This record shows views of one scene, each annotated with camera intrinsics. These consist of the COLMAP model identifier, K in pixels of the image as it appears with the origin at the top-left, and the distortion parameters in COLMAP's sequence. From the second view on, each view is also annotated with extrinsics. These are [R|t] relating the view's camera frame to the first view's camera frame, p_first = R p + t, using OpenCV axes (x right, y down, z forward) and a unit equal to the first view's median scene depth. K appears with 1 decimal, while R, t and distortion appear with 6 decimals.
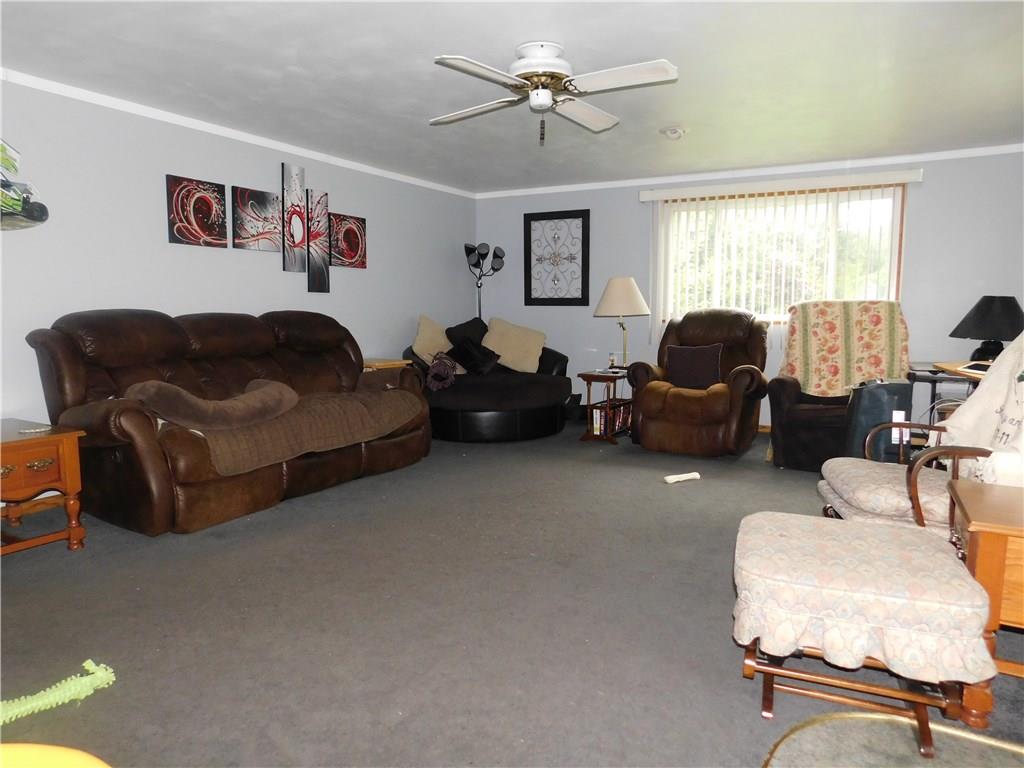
lens RADIAL K [[674.7, 0, 512.4], [0, 674.7, 384.7], [0, 0, 1]] dist [-0.064676, 0.048080]
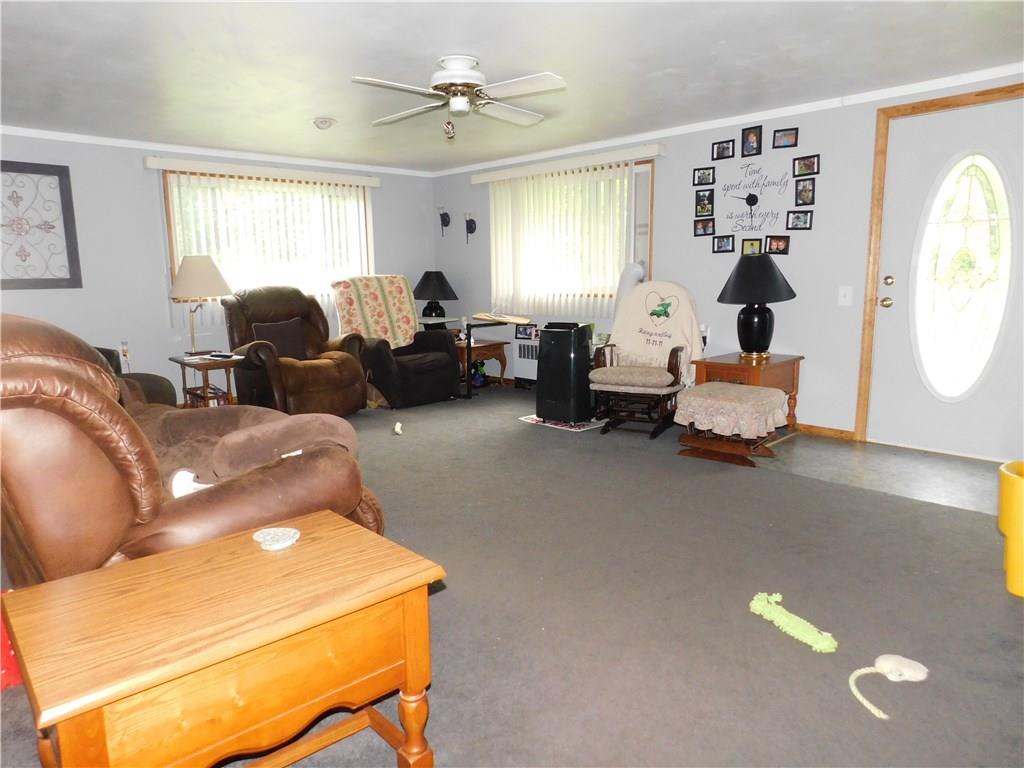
lens RADIAL K [[674.7, 0, 512.0], [0, 674.7, 384.2], [0, 0, 1]] dist [-0.064676, 0.048080]
pose [[0.275387, -0.166191, 0.946859, -0.659920], [0.121179, 0.983088, 0.137306, -0.063107], [-0.953665, 0.076927, 0.290869, 0.360403]]
